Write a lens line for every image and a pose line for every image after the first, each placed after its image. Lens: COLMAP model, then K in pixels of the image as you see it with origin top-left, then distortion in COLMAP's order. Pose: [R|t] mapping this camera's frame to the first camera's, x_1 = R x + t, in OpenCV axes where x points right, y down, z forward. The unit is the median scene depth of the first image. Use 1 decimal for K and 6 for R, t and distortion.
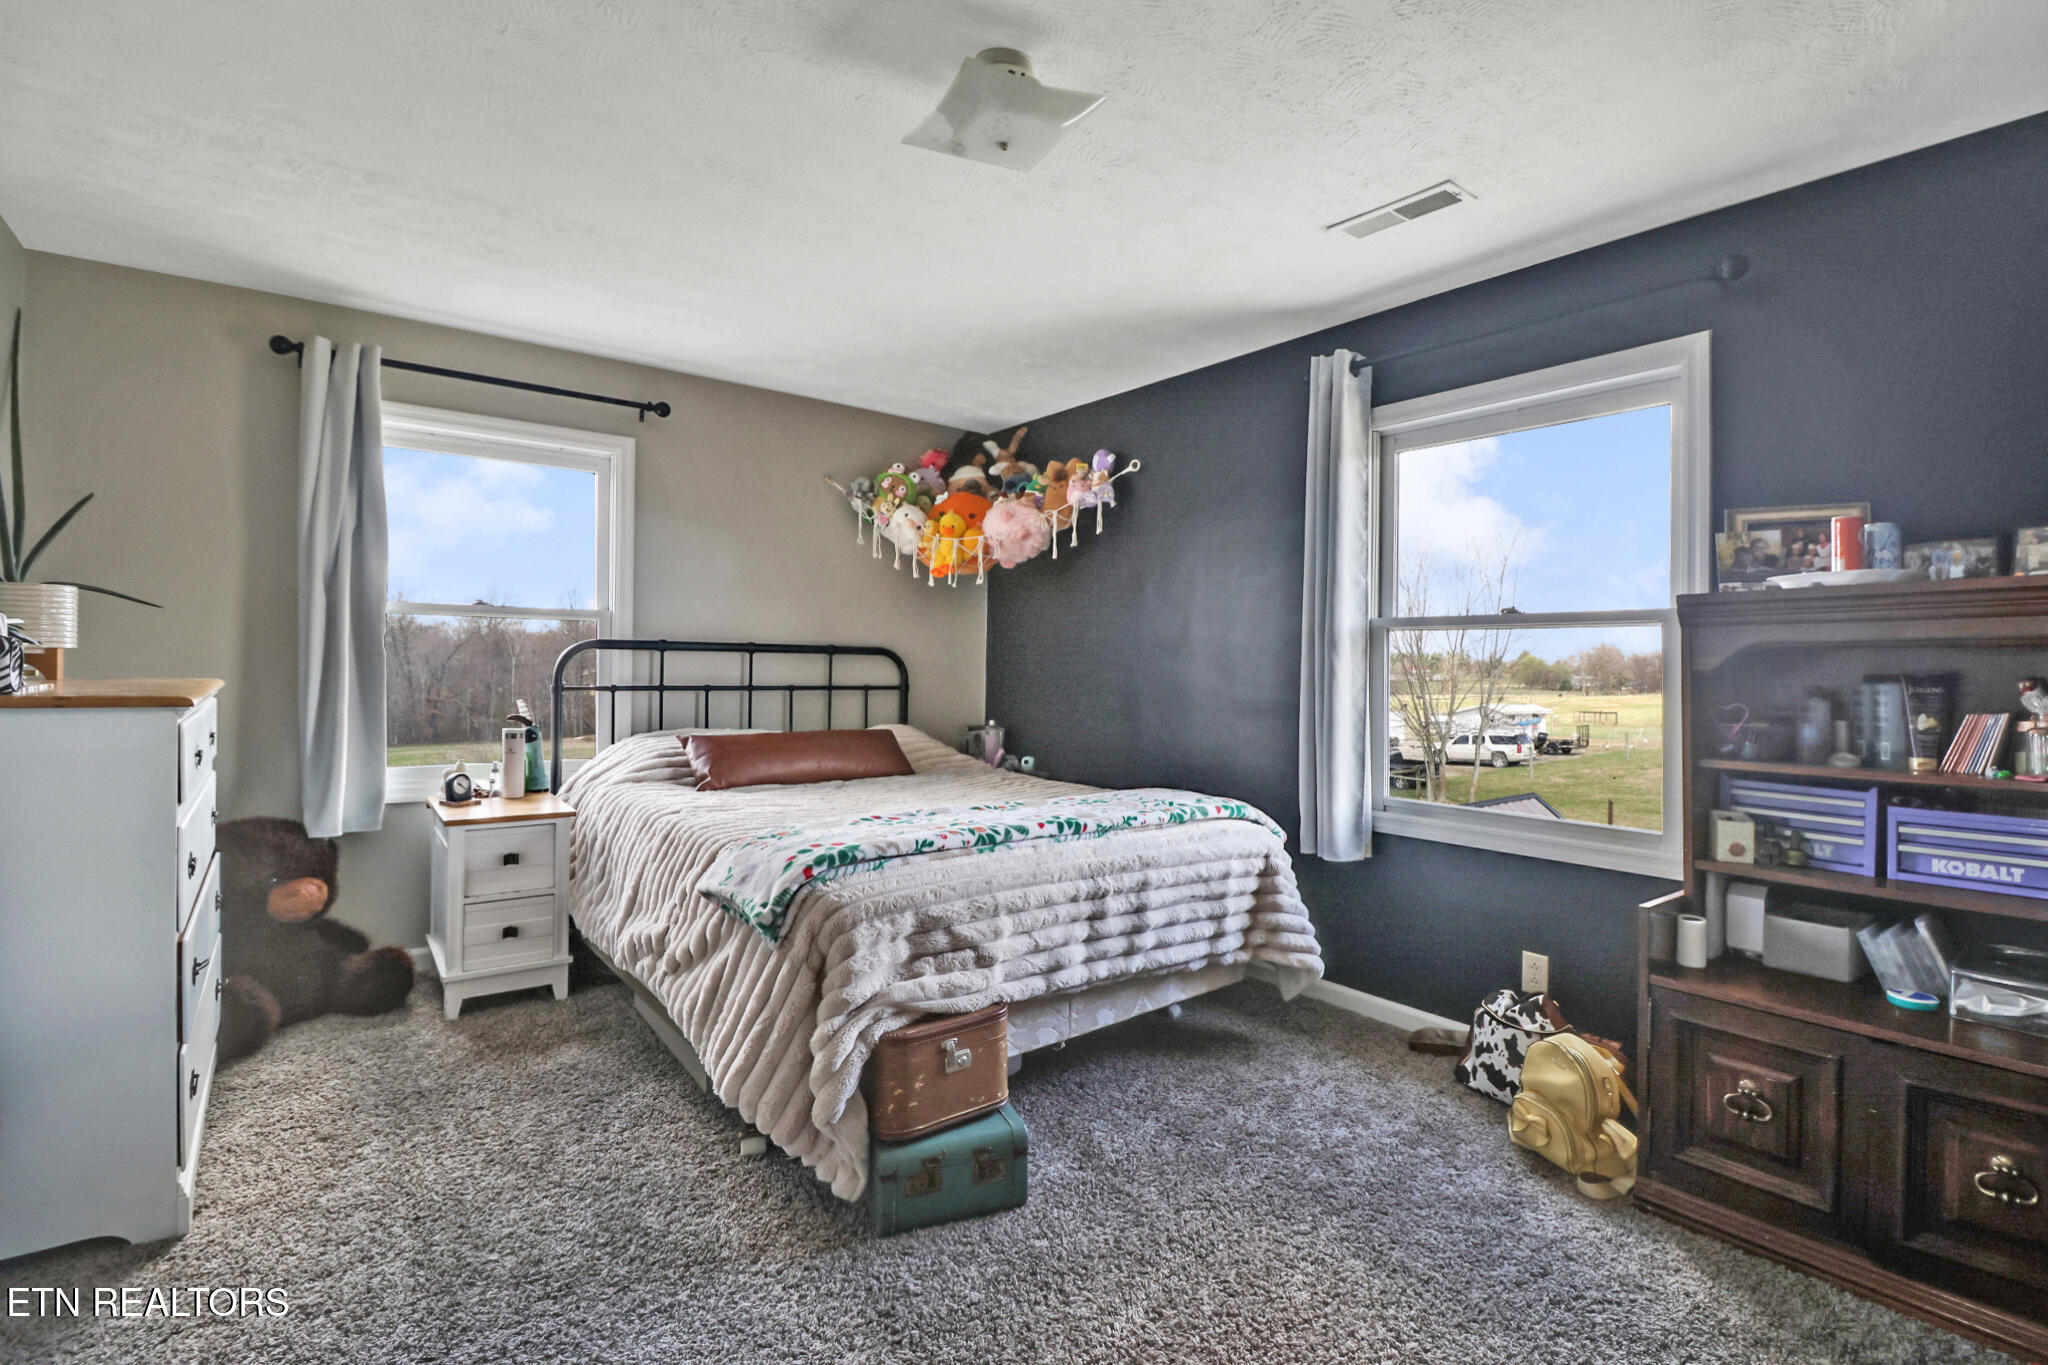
lens RADIAL K [[937.6, 0, 1026.1], [0, 937.6, 673.0], [0, 0, 1]] dist [-0.010999, -0.002535]
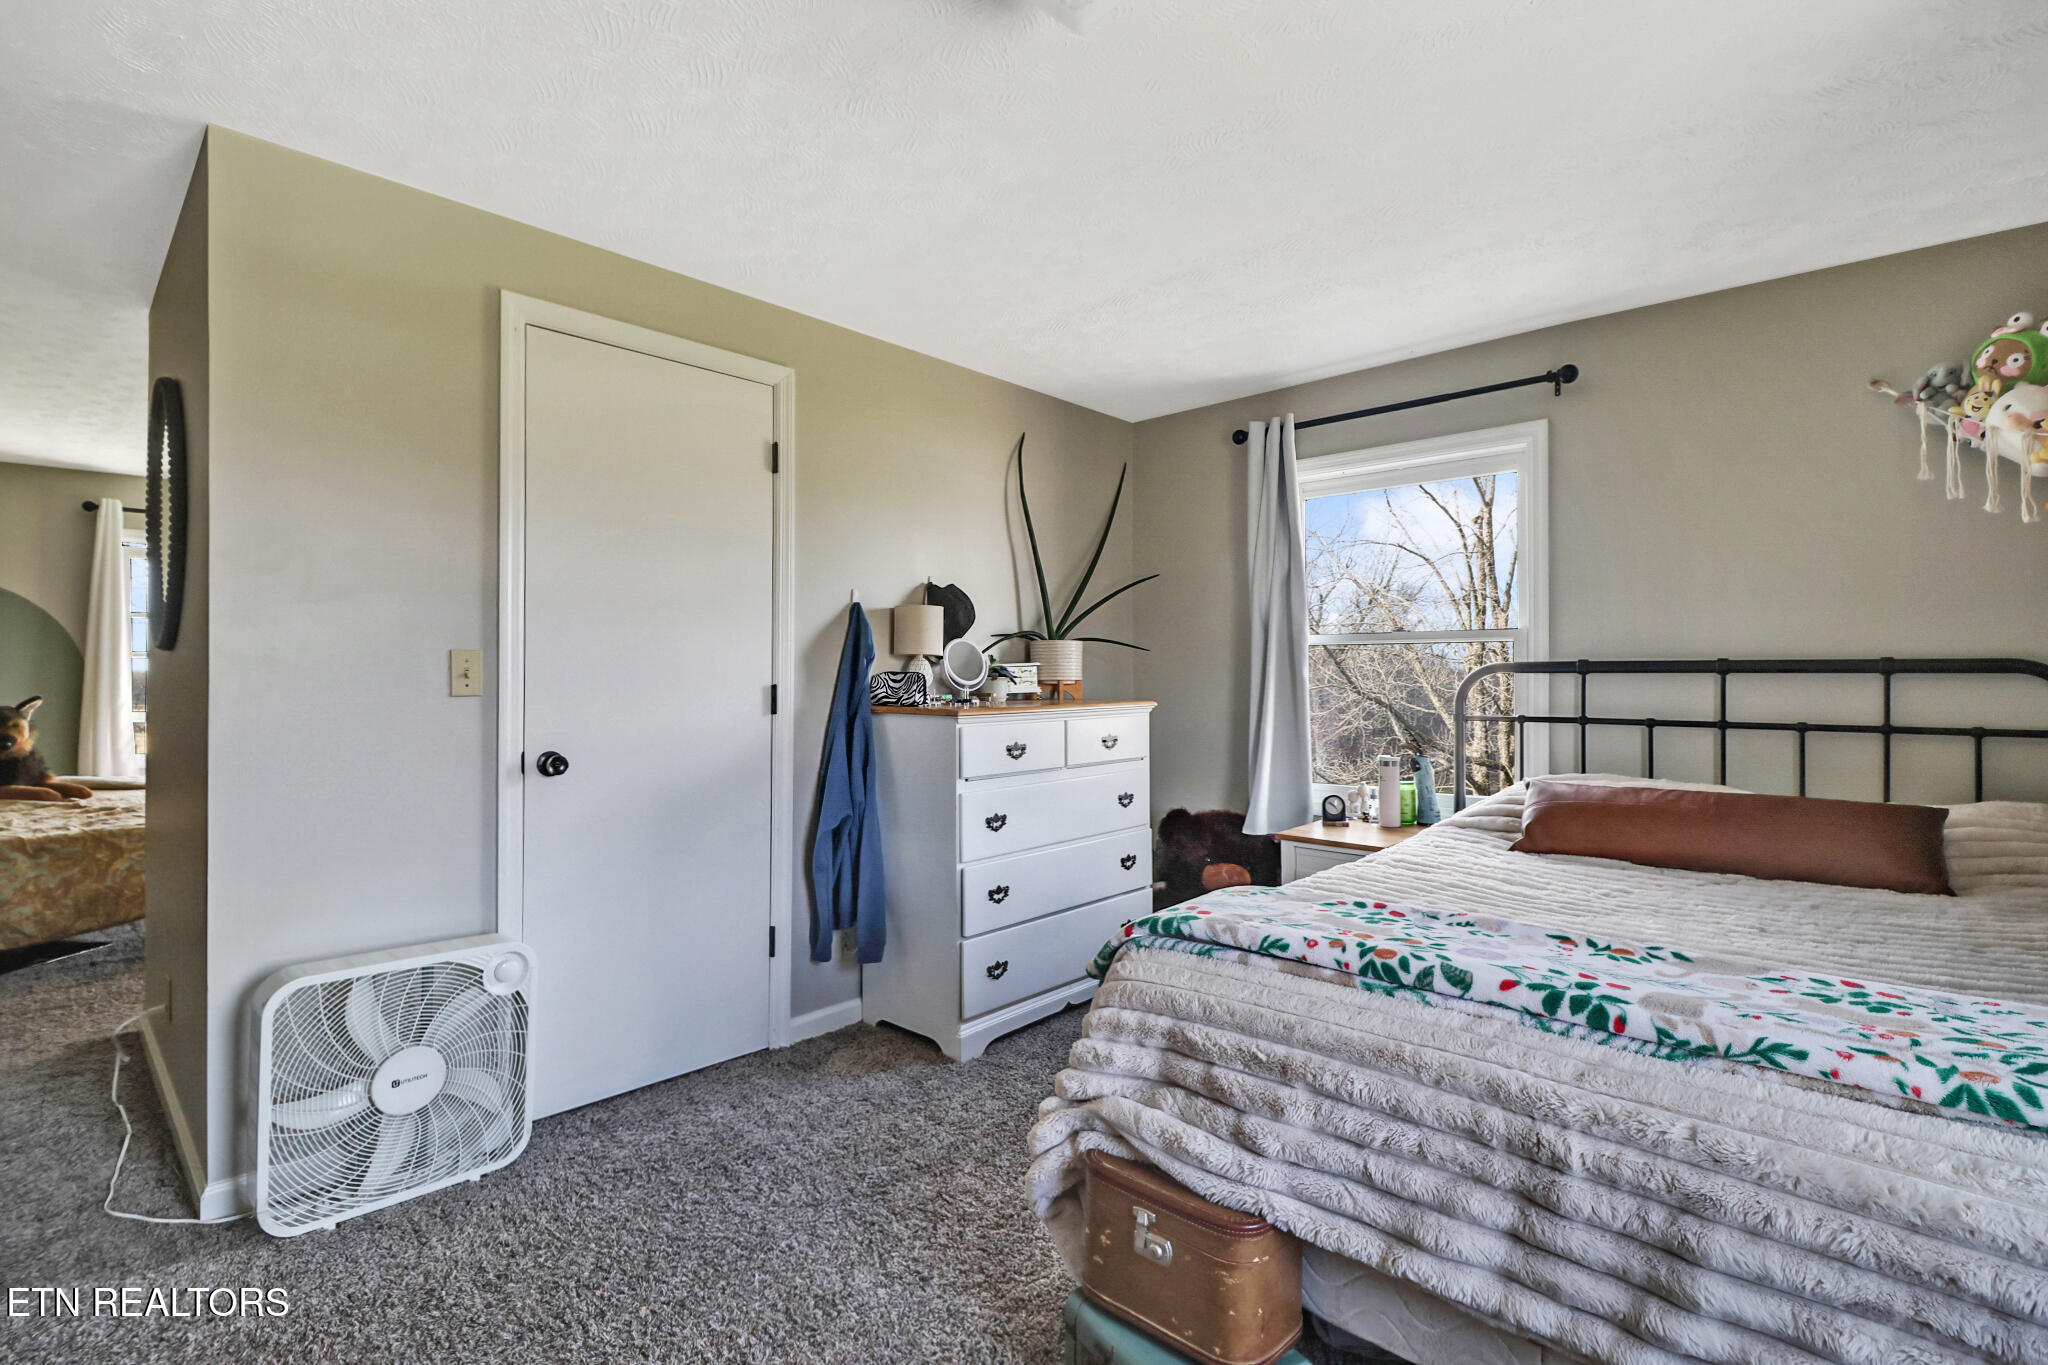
lens RADIAL K [[937.6, 0, 1024.5], [0, 937.6, 677.2], [0, 0, 1]] dist [-0.010999, -0.002535]
pose [[0.174212, -0.017933, -0.984545, 0.499387], [-0.010931, 0.999737, -0.020144, 0.000850], [0.984647, 0.014272, 0.173971, 0.637114]]
